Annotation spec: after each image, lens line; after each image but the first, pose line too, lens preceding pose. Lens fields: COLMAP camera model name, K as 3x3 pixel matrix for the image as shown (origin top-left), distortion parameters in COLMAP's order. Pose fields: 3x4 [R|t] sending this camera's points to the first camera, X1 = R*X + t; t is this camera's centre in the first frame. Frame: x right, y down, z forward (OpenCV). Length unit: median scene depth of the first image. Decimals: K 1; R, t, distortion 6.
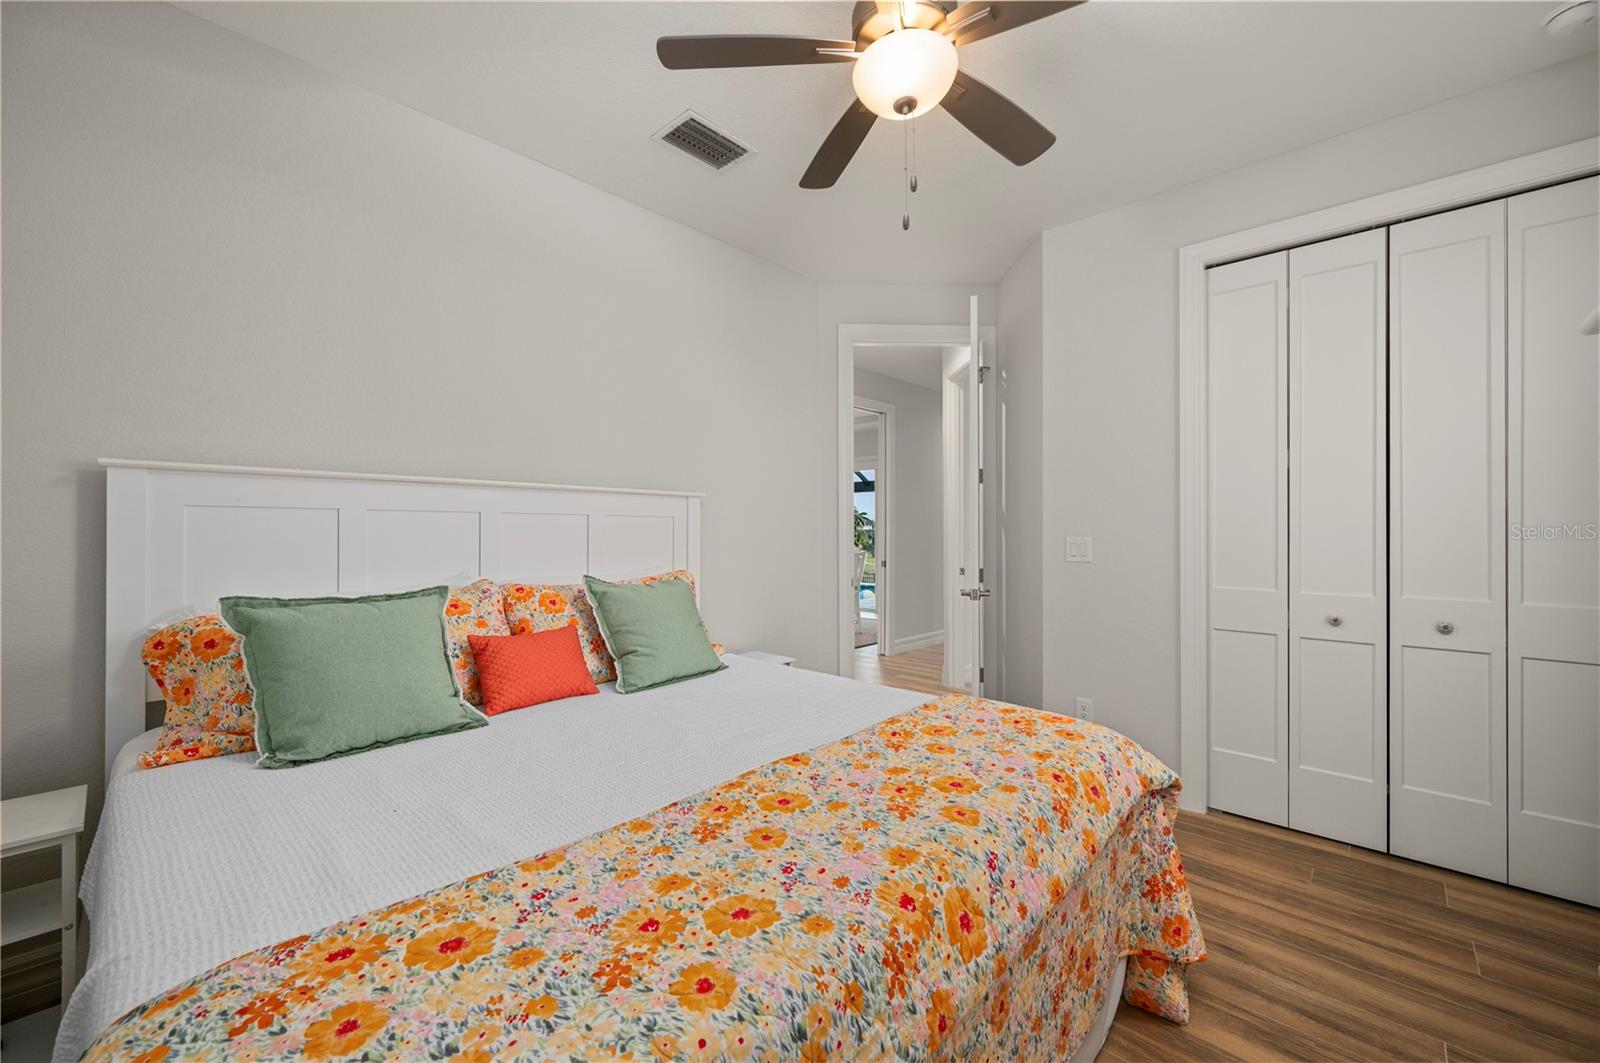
lens RADIAL K [[640.5, 0, 796.9], [0, 640.5, 533.8], [0, 0, 1]] dist [0.000513, -0.000126]
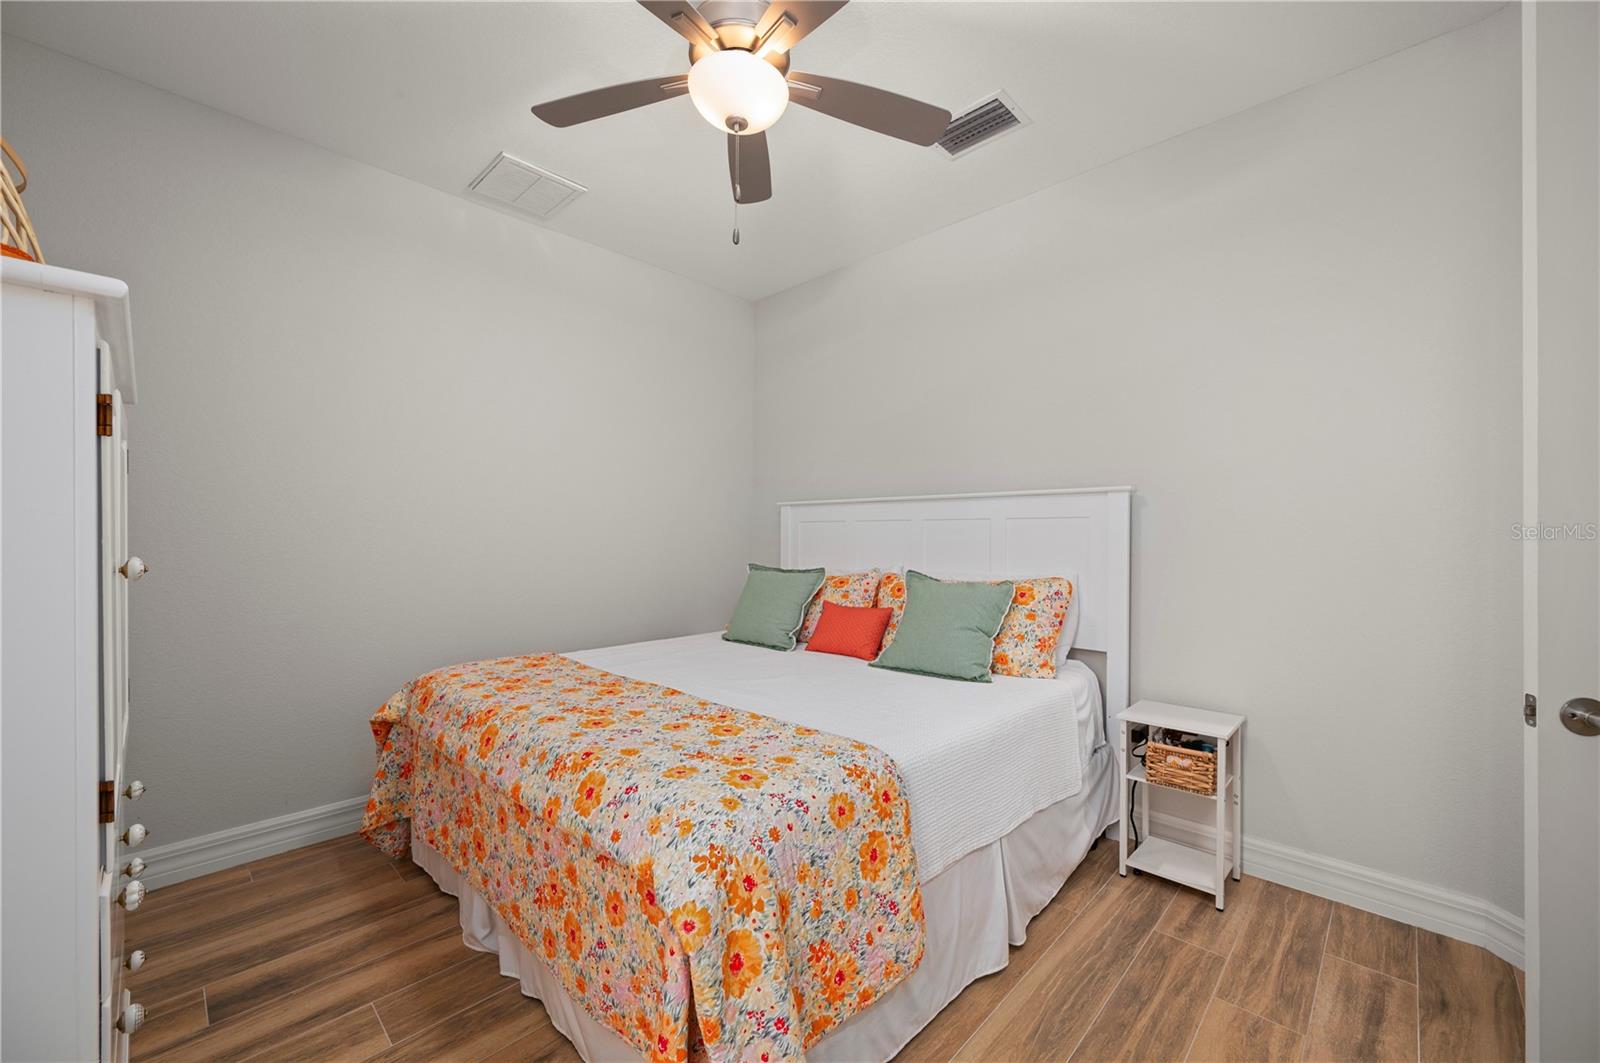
lens RADIAL K [[632.6, 0, 800.0], [0, 632.6, 531.5], [0, 0, 1]] dist [0.000207, 0.000375]
pose [[0.000398, 0.002422, -0.999997, 1.472925], [0.012520, 0.999919, 0.002427, -0.025246], [0.999922, -0.012521, 0.000367, 1.234773]]
